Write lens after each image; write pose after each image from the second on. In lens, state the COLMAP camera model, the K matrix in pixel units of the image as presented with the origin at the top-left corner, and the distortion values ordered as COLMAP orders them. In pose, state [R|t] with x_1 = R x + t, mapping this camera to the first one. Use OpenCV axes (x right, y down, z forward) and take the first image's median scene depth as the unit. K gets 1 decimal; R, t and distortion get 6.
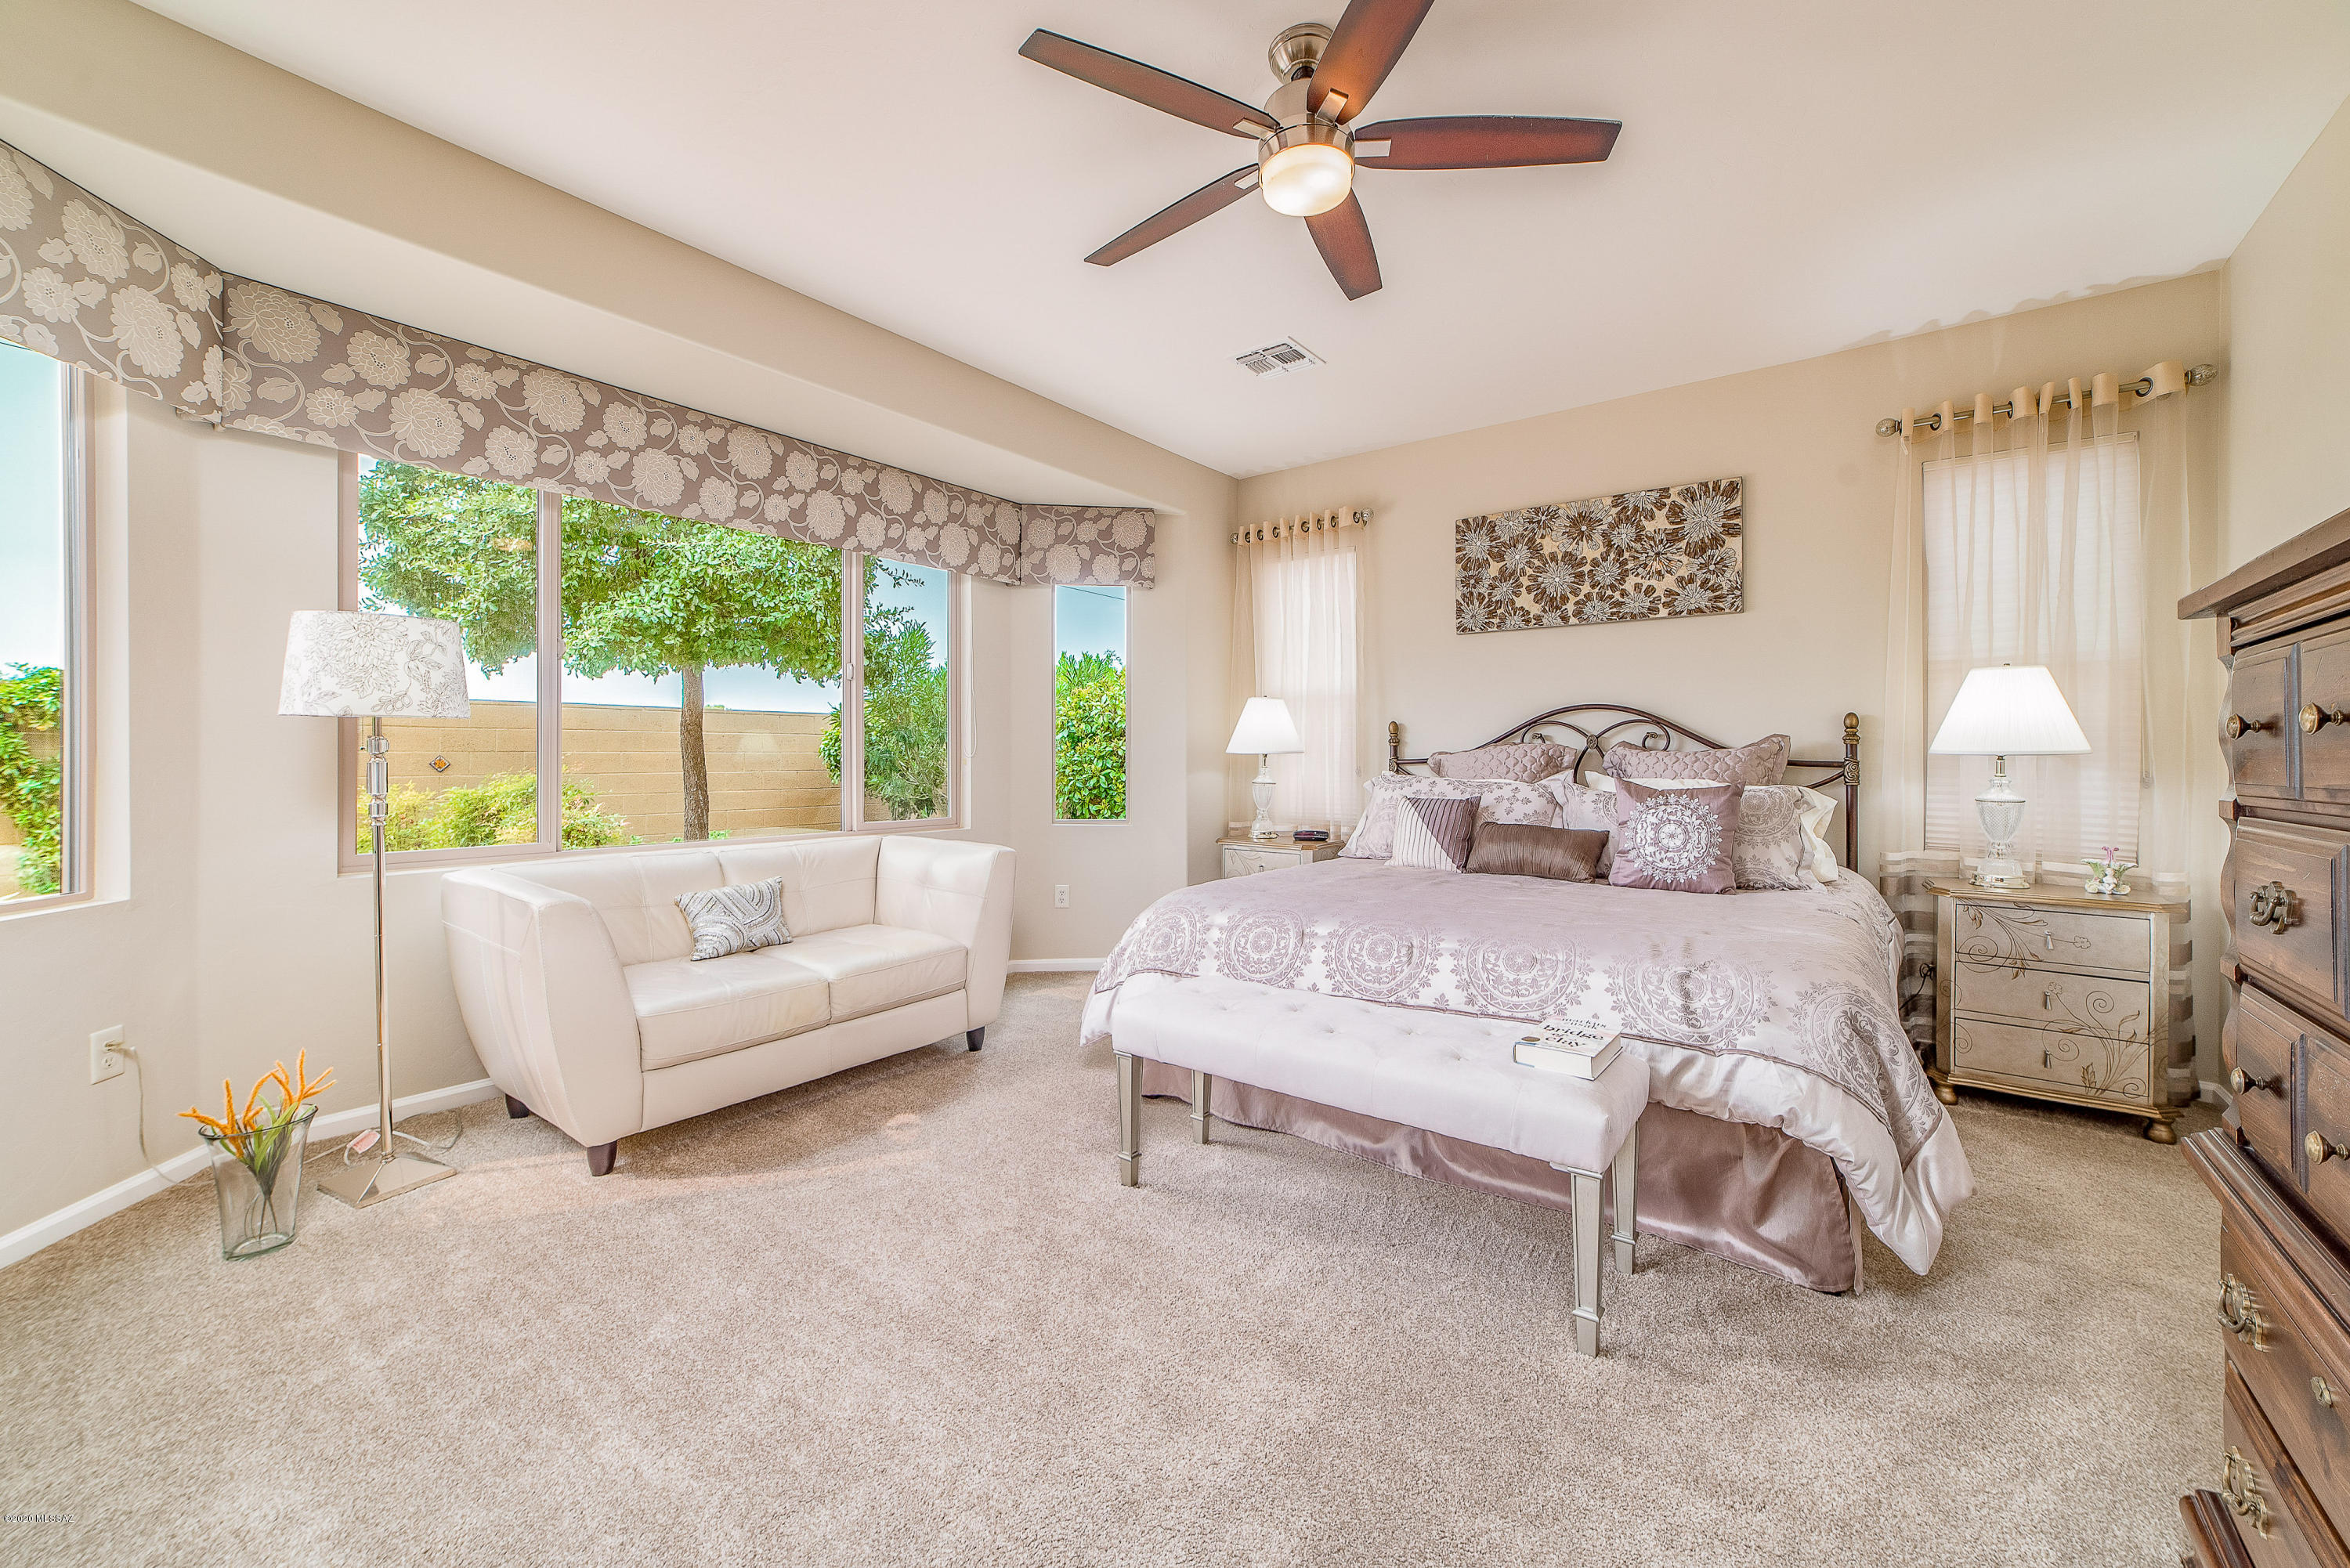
lens RADIAL K [[917.3, 0, 1165.2], [0, 917.3, 755.8], [0, 0, 1]] dist [-0.001937, 0.006019]
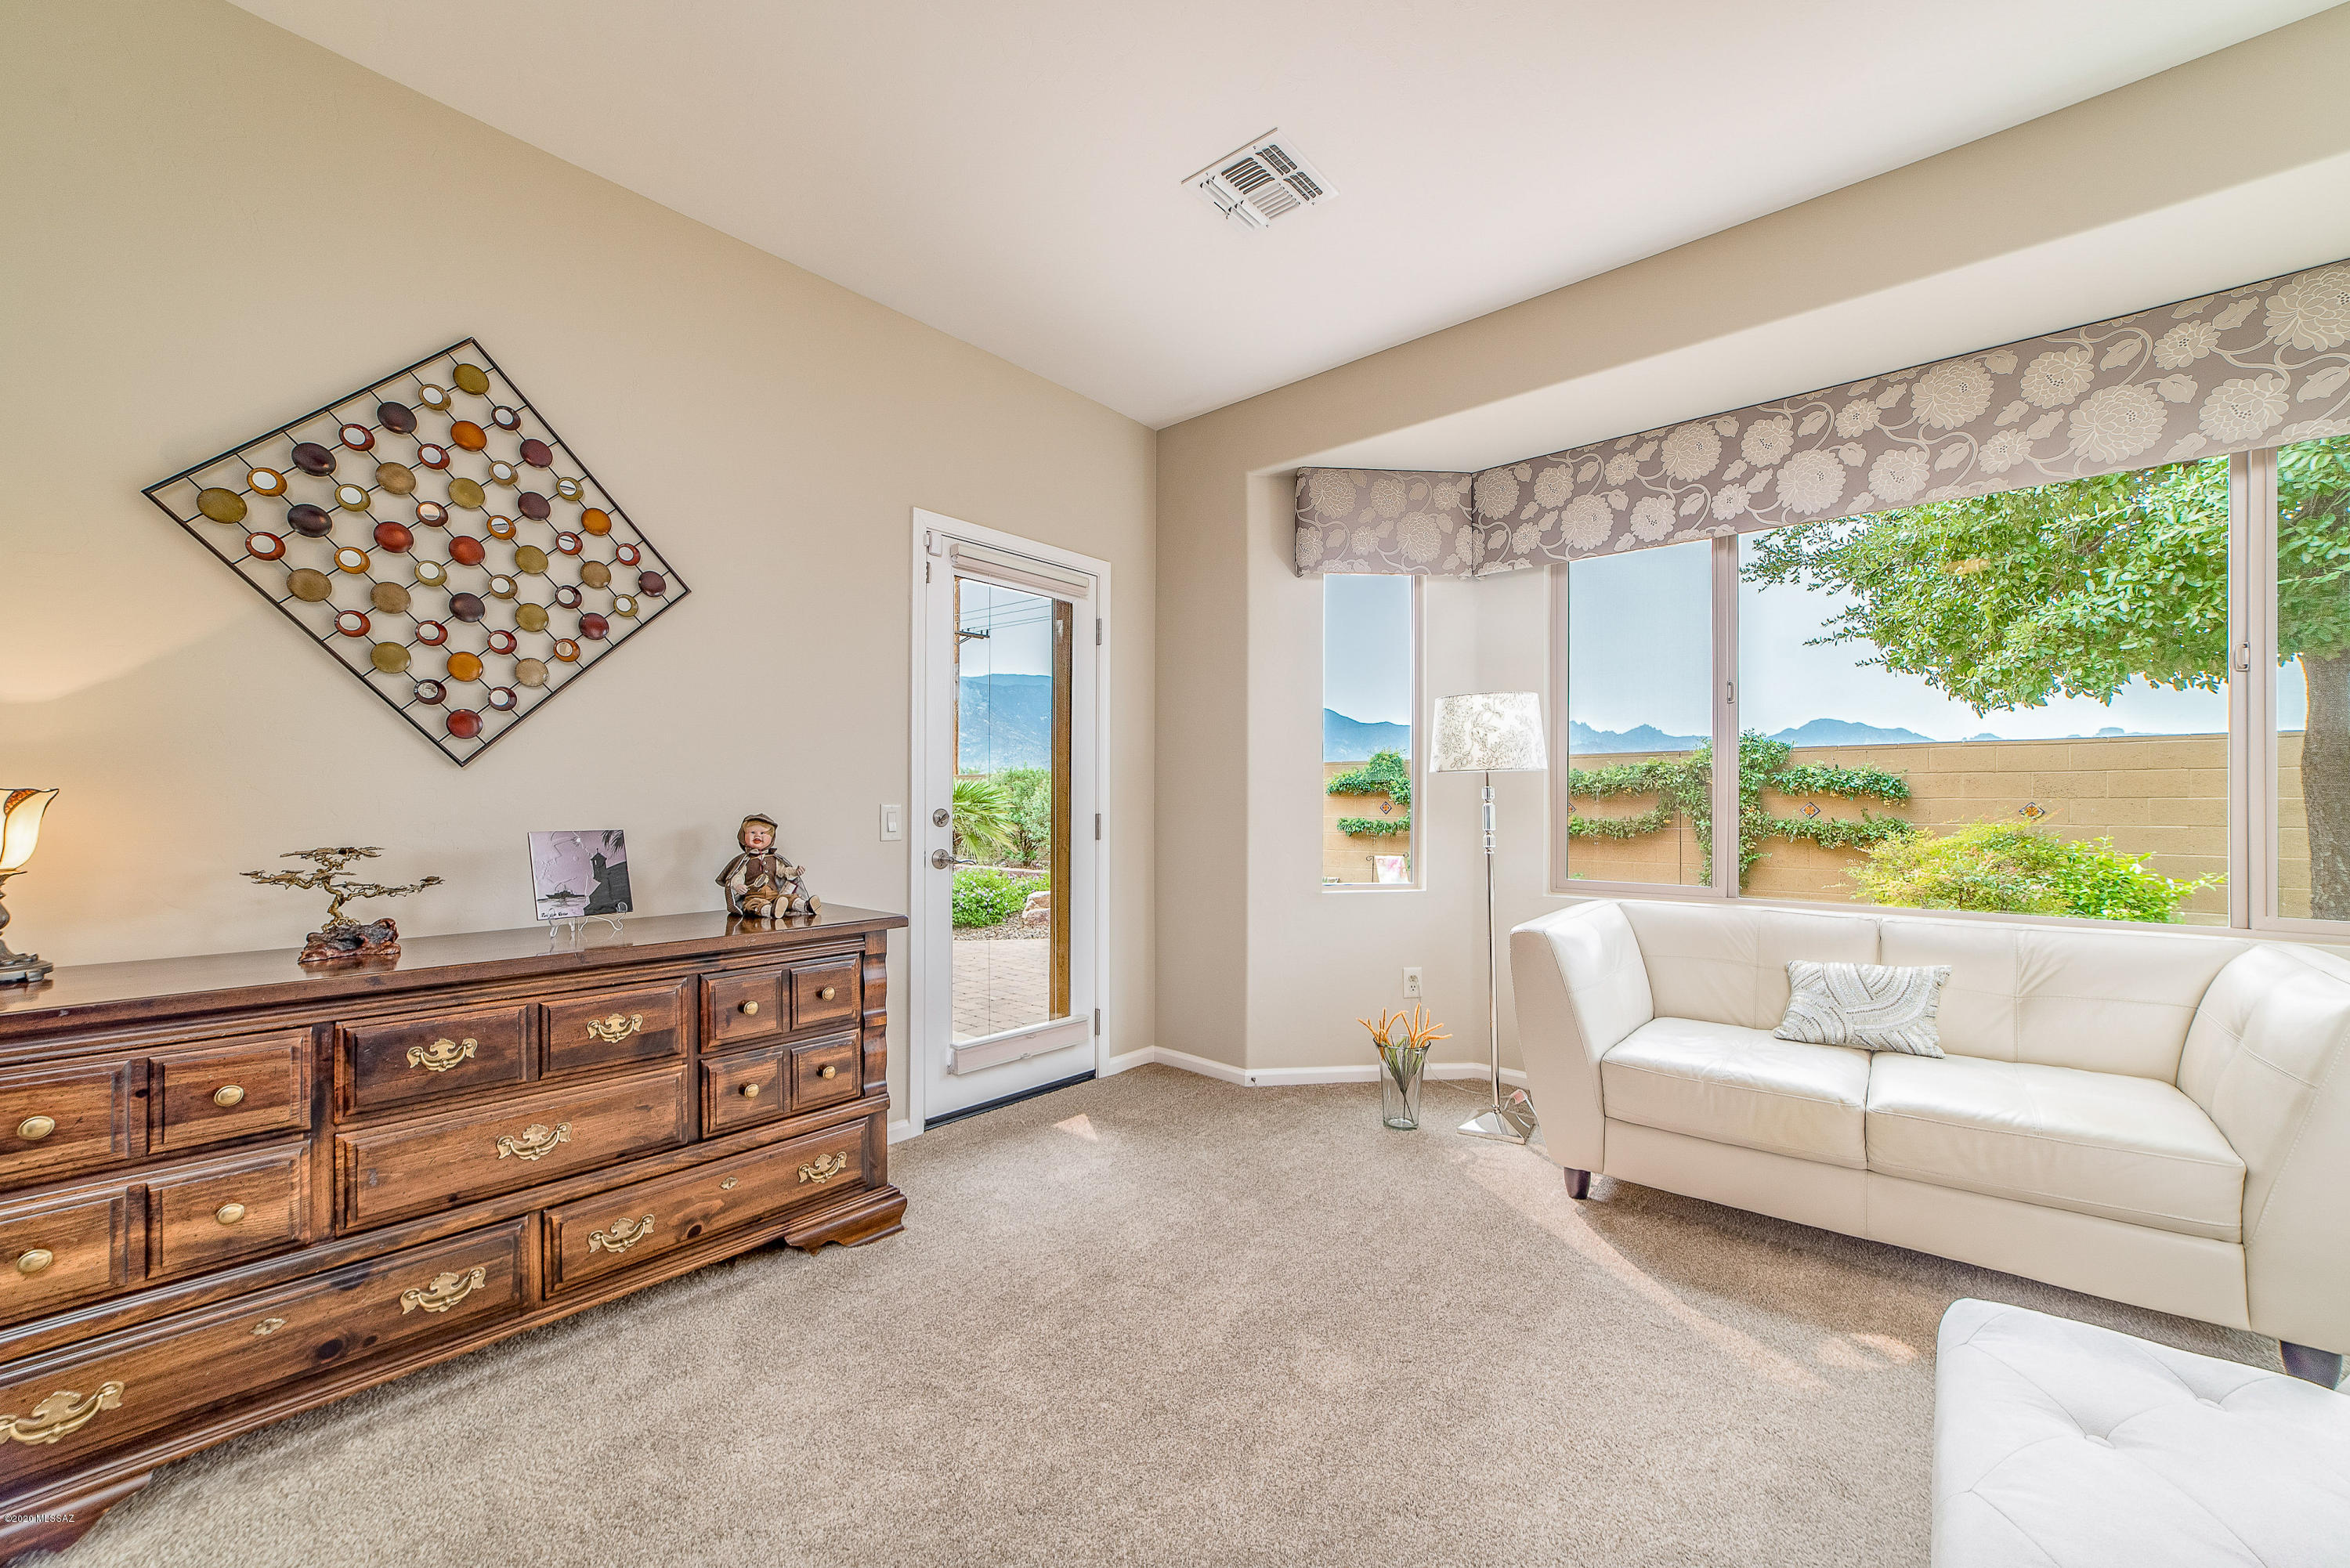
lens RADIAL K [[924.1, 0, 1157.2], [0, 924.1, 794.0], [0, 0, 1]] dist [0.001230, 0.000384]
pose [[-0.045998, -0.010839, -0.998883, 0.382846], [-0.003032, 0.999938, -0.010711, 0.004721], [0.998937, 0.002536, -0.046028, 0.461686]]
